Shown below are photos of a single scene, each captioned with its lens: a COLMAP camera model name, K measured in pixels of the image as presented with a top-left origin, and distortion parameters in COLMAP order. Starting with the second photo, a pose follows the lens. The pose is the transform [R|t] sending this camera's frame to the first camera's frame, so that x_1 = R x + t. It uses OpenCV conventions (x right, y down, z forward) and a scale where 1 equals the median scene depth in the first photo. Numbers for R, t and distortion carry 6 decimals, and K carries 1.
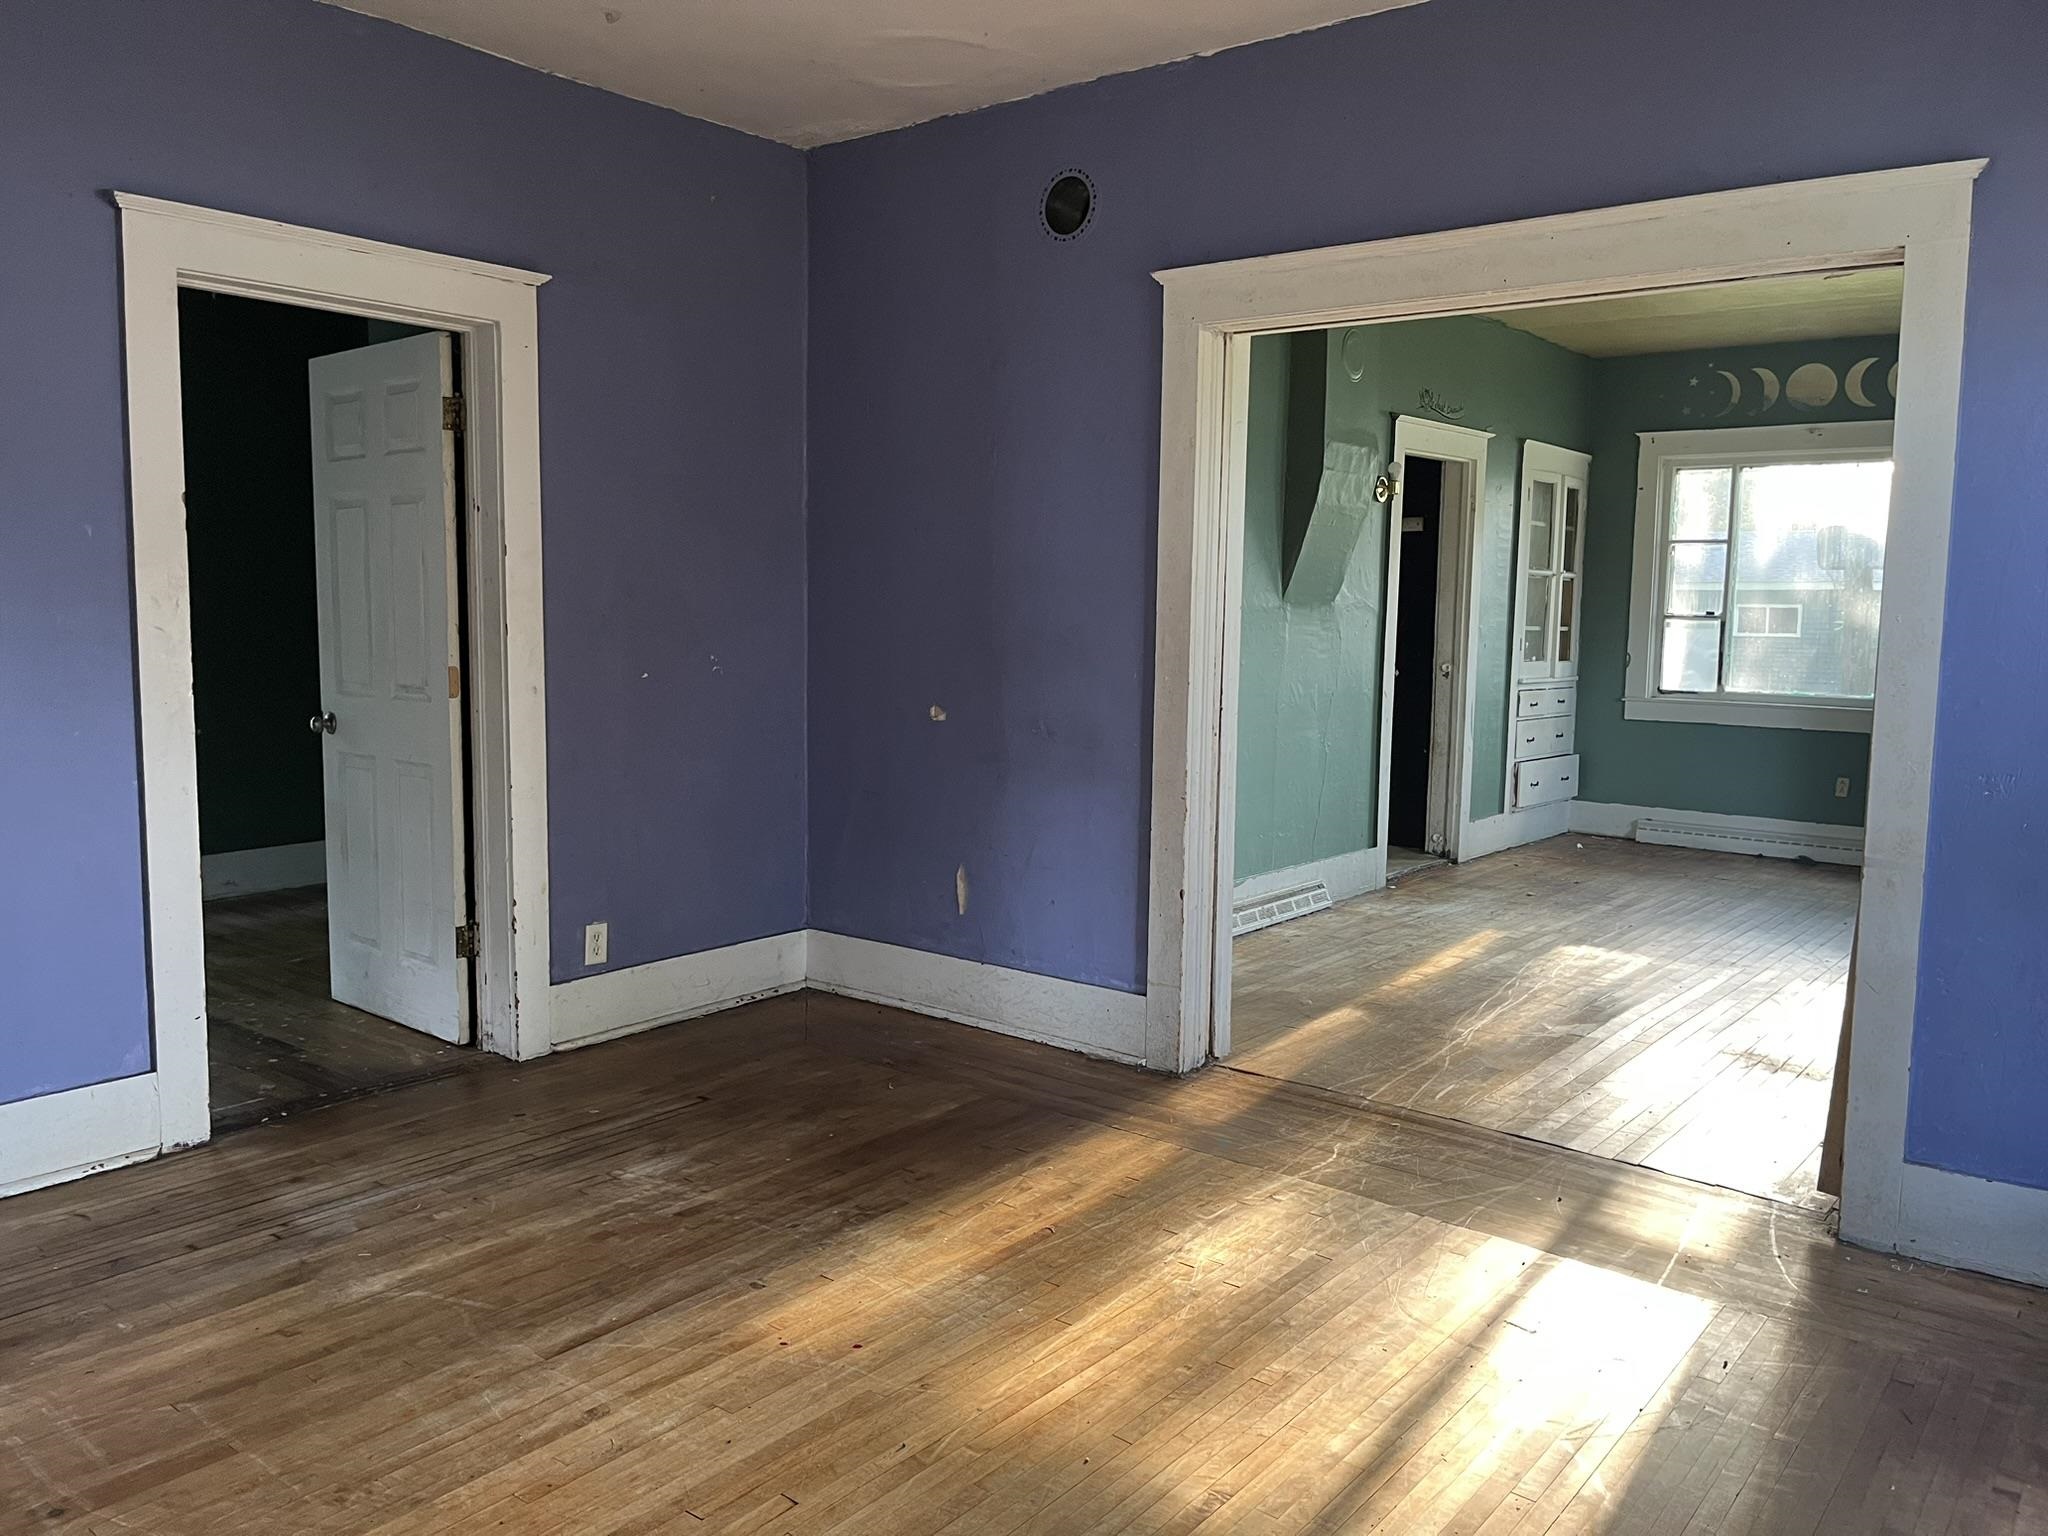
lens RADIAL K [[1545.0, 0, 1016.5], [0, 1545.0, 761.6], [0, 0, 1]] dist [0.053011, -0.095500]
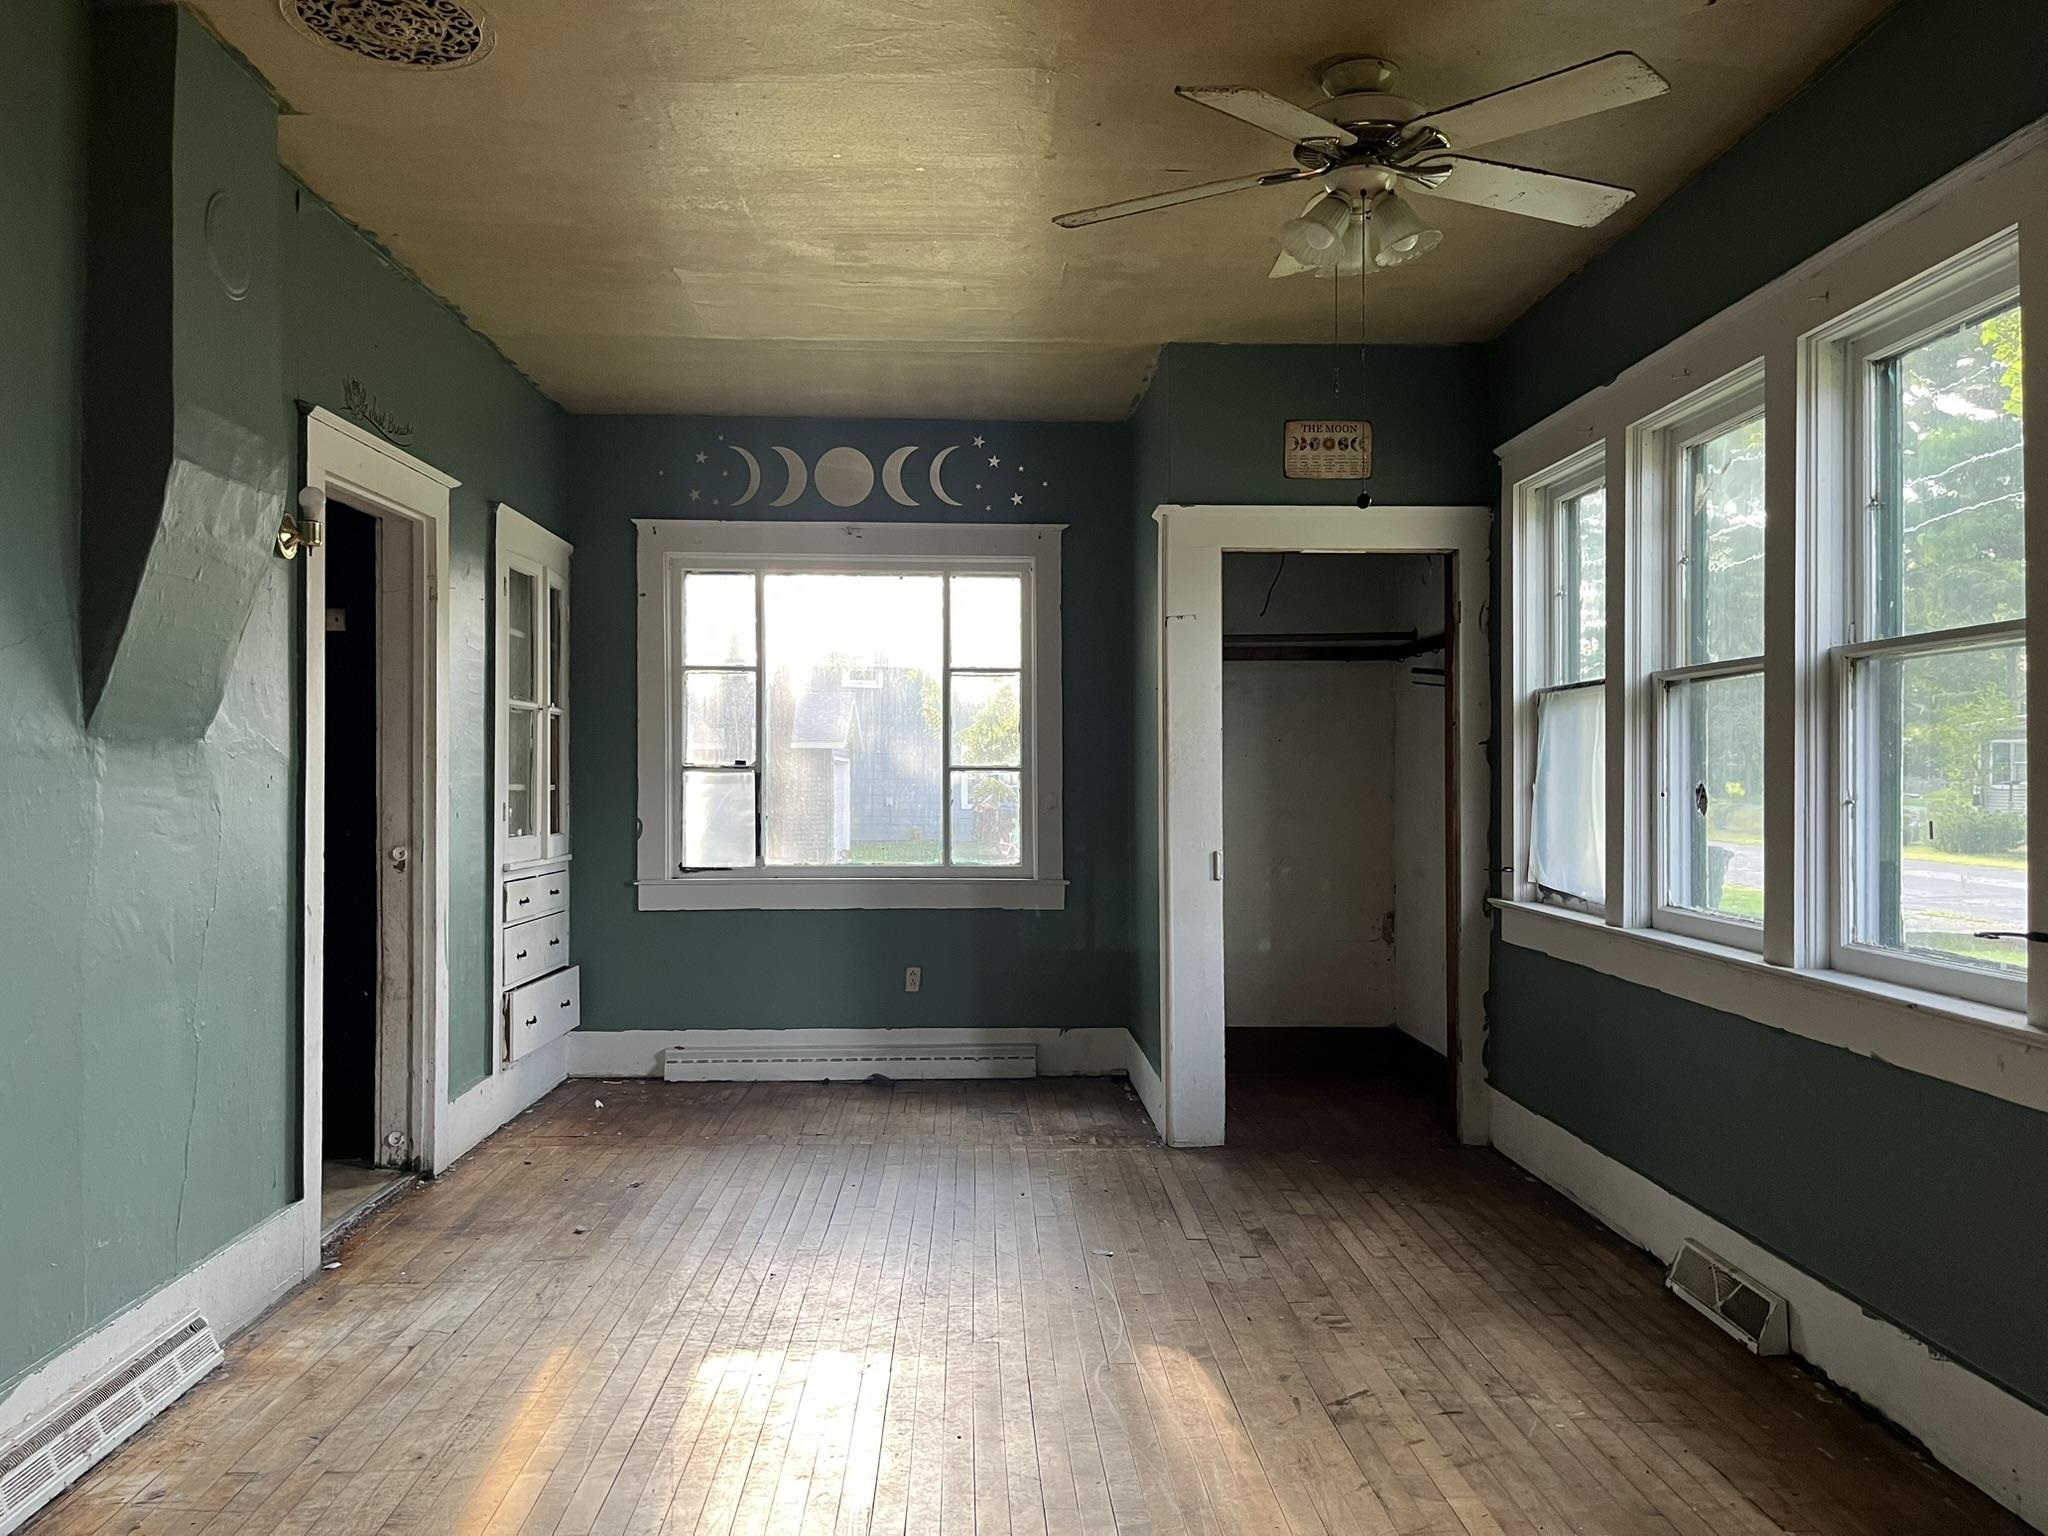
lens RADIAL K [[1545.0, 0, 1016.5], [0, 1545.0, 761.6], [0, 0, 1]] dist [0.053011, -0.095500]
pose [[0.759020, -0.011431, 0.650967, 0.061844], [0.080096, 0.993890, -0.075938, -0.029325], [-0.646122, 0.109779, 0.755298, 0.361277]]
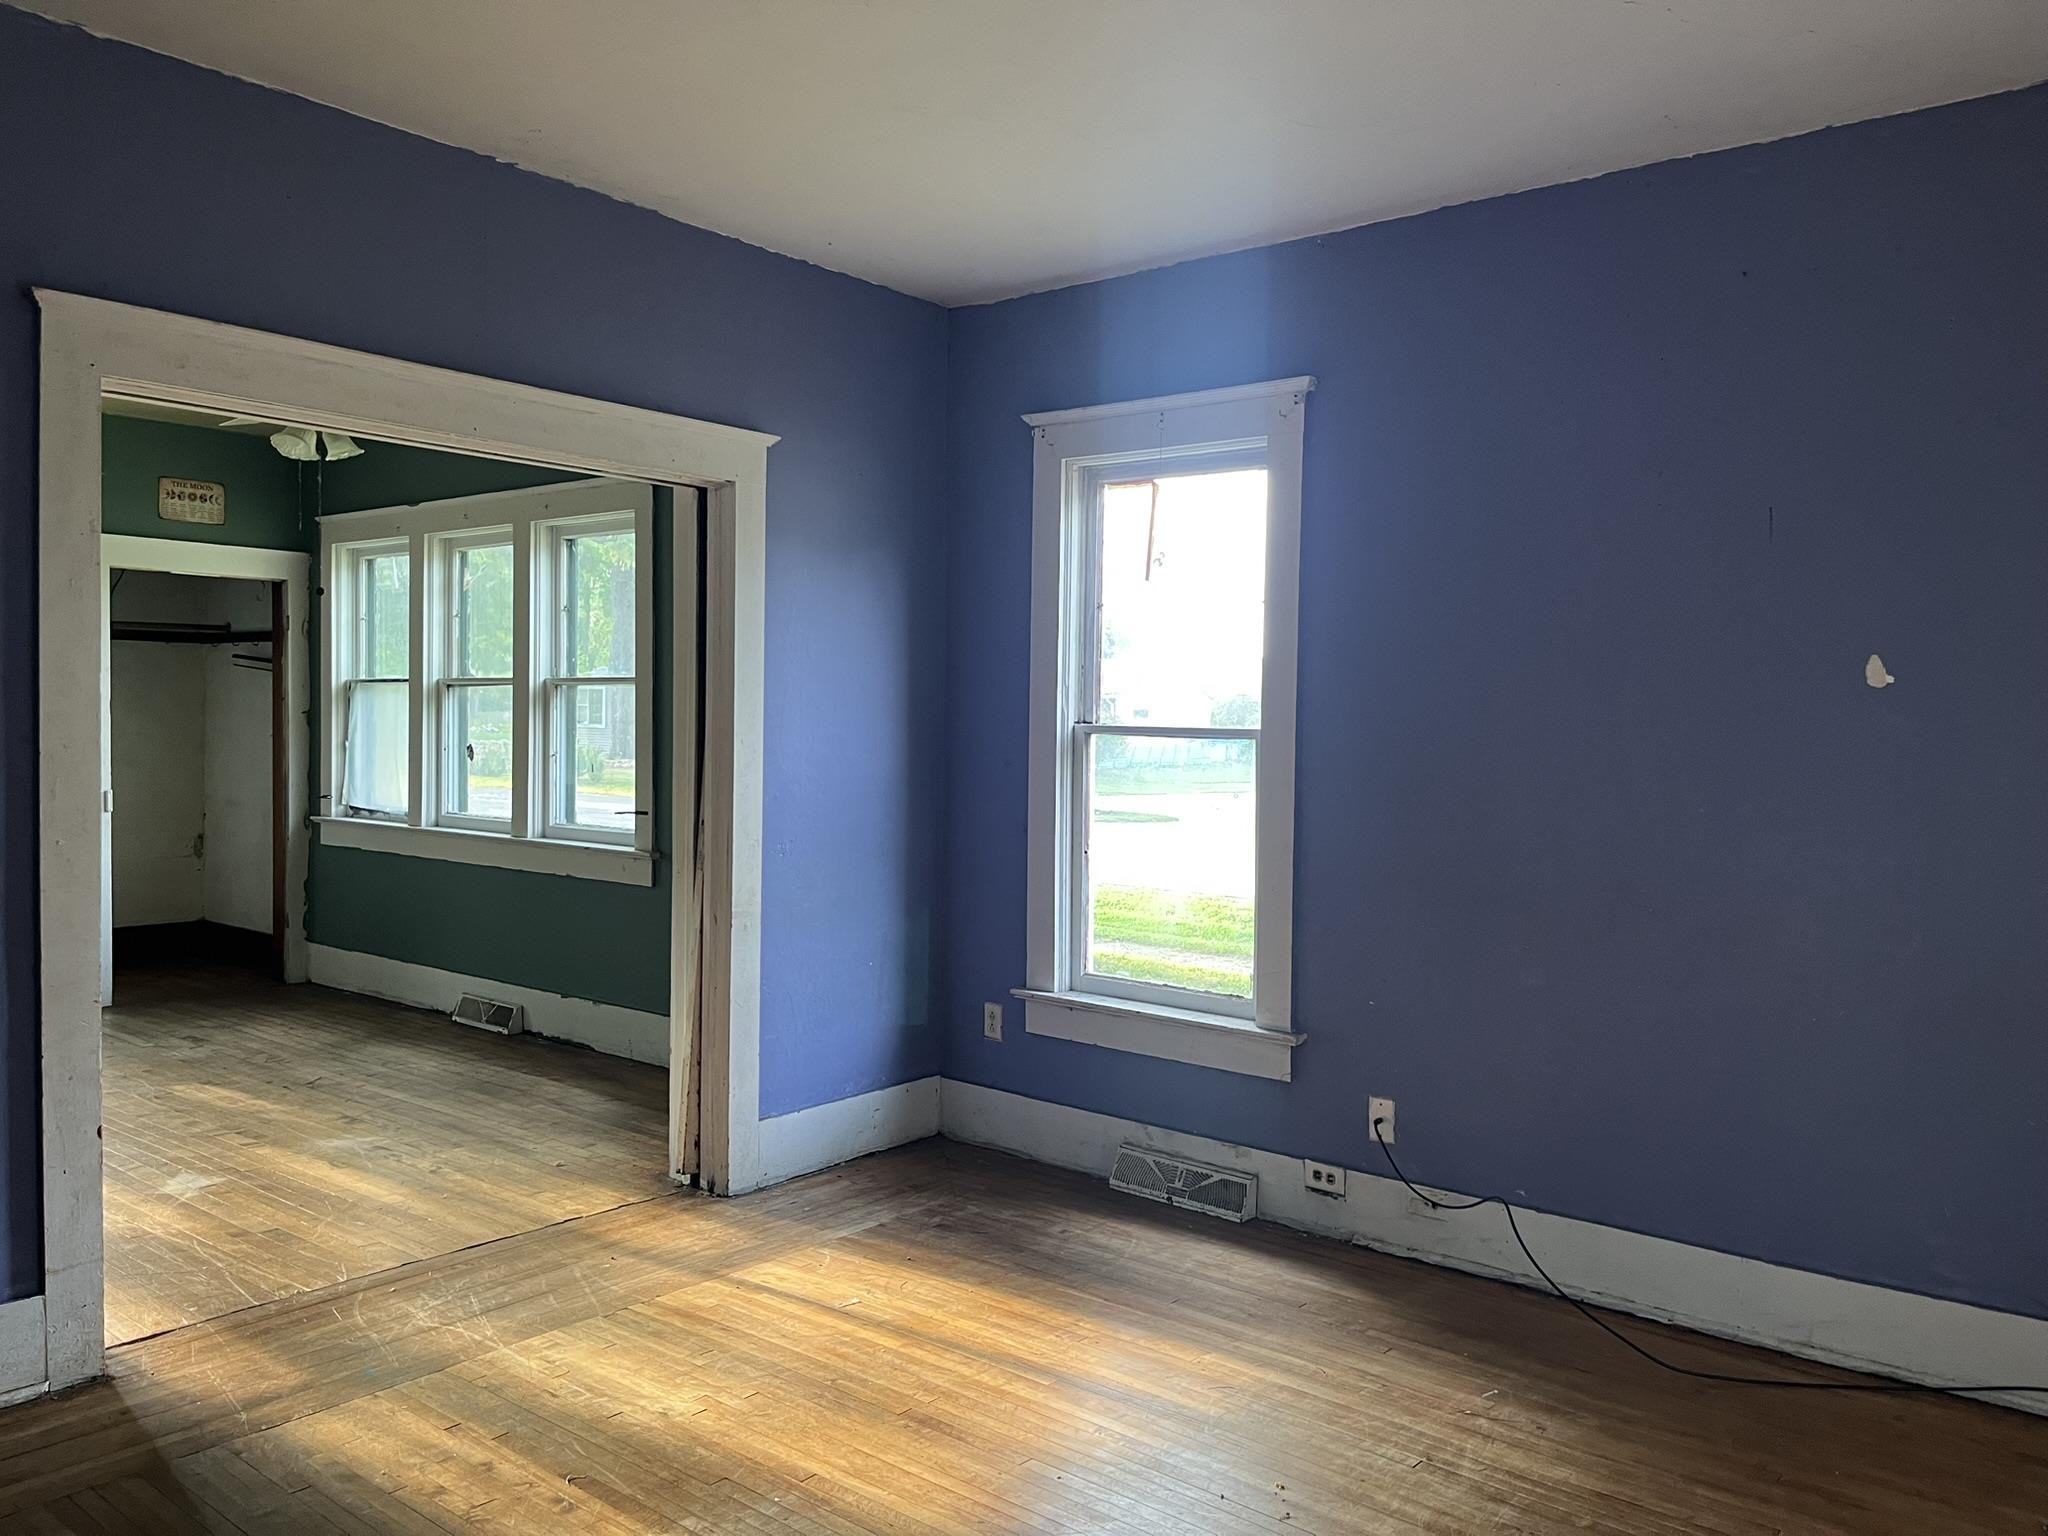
lens RADIAL K [[1545.0, 0, 1016.5], [0, 1545.0, 761.6], [0, 0, 1]] dist [0.053011, -0.095500]
pose [[0.014584, -0.046428, 0.998815, -0.316256], [0.092139, 0.994734, 0.044893, -0.042596], [-0.995639, 0.091375, 0.018785, 0.271486]]
